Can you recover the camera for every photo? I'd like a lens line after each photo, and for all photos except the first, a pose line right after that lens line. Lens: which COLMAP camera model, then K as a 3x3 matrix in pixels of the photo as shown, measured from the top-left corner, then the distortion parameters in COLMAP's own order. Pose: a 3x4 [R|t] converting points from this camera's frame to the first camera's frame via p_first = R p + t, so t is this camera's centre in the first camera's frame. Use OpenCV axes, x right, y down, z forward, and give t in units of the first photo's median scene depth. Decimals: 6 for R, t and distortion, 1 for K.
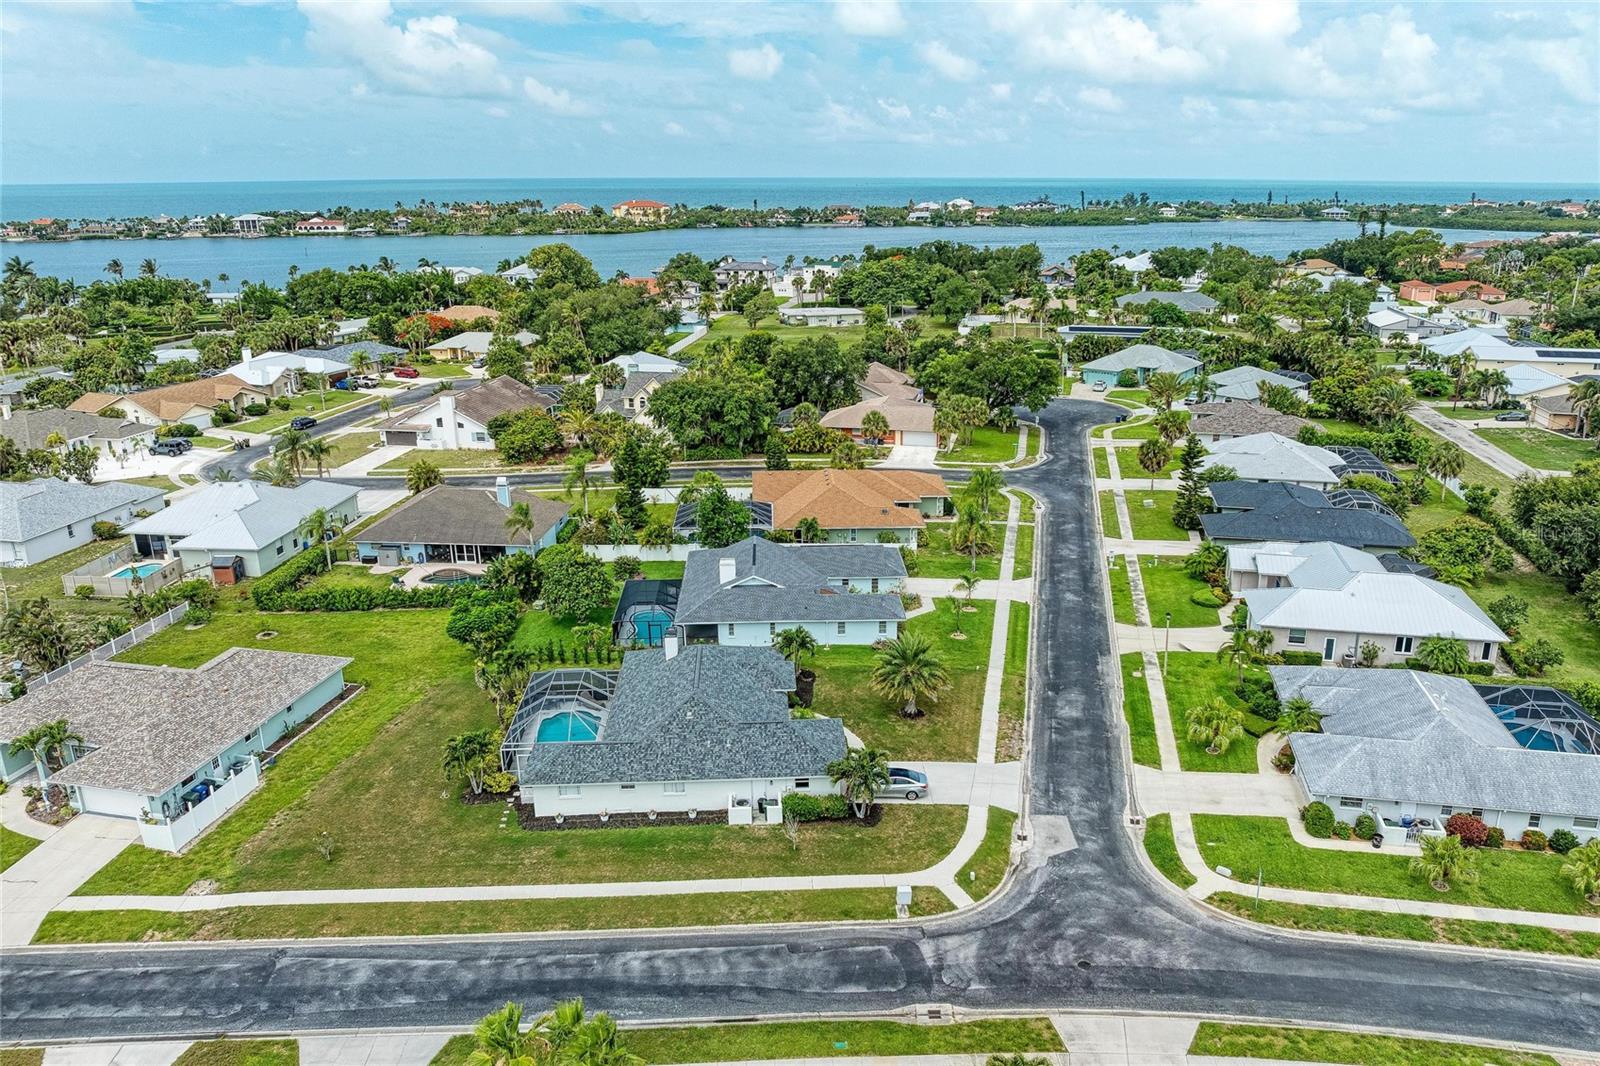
lens RADIAL K [[1127.9, 0, 818.0], [0, 1127.9, 527.7], [0, 0, 1]] dist [-0.035376, -0.001429]
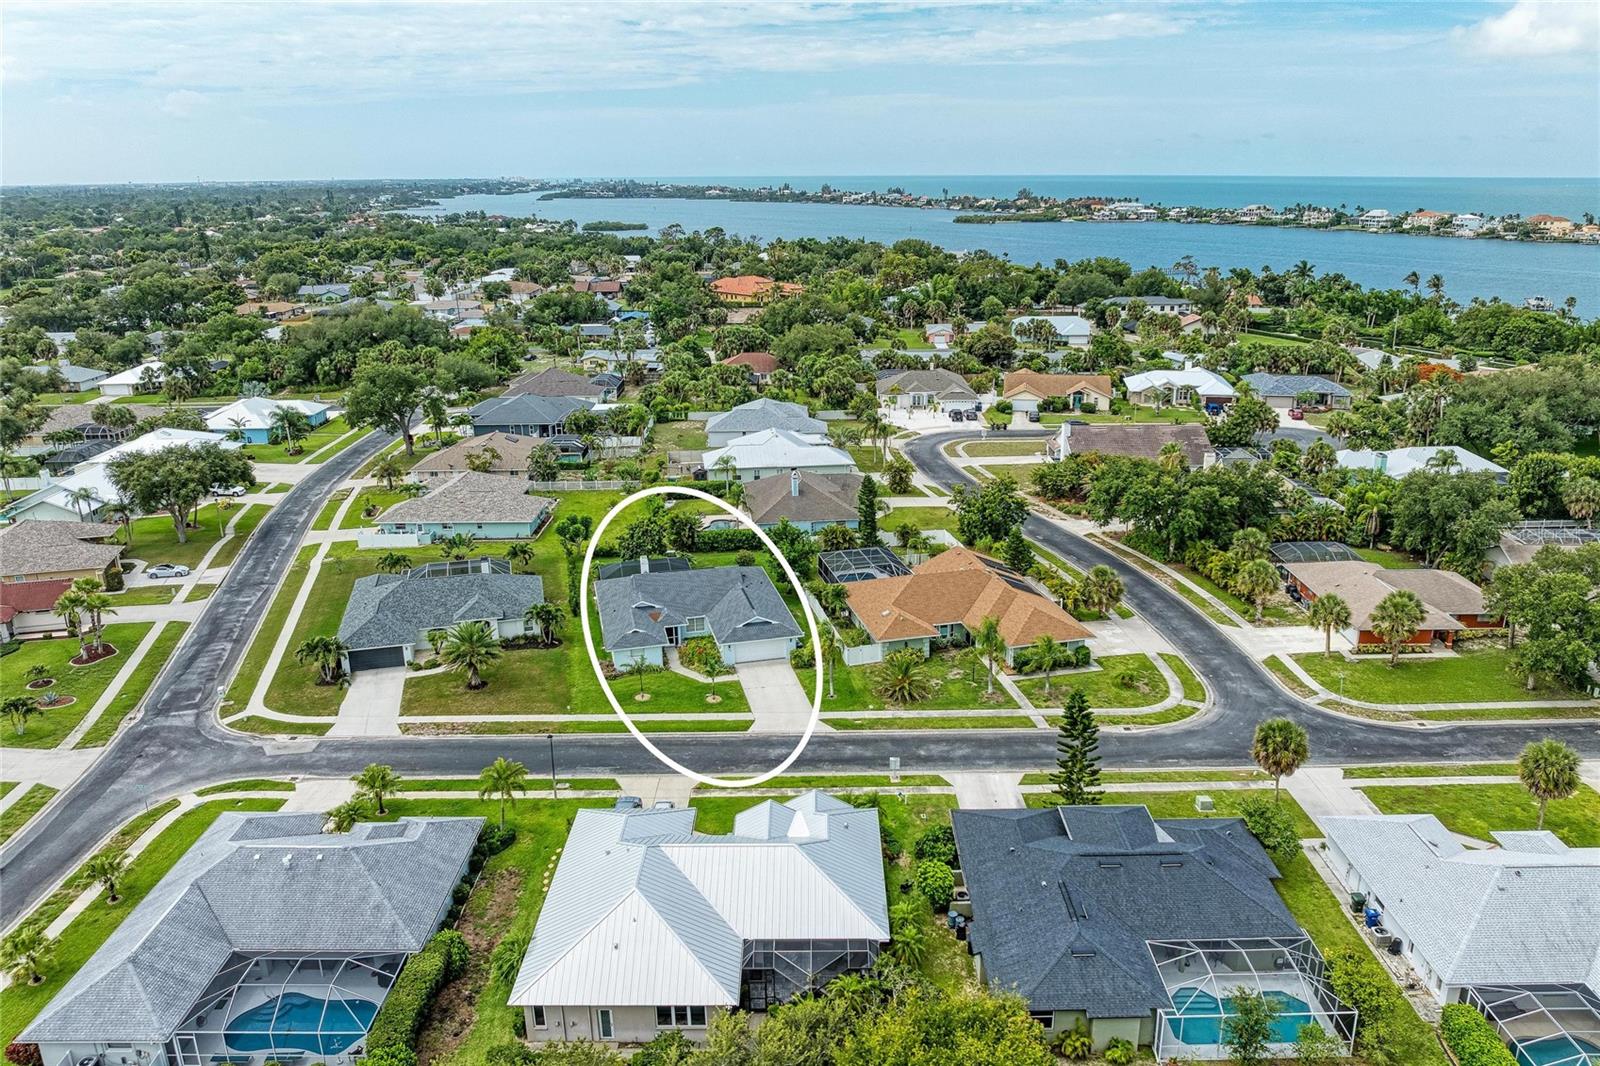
lens RADIAL K [[1111.8, 0, 821.5], [0, 1111.8, 533.4], [0, 0, 1]] dist [-0.033199, -0.001841]
pose [[0.206247, 0.302290, -0.930636, 0.678673], [-0.288944, 0.927487, 0.237231, -0.213714], [0.934866, 0.219973, 0.278636, 0.524590]]
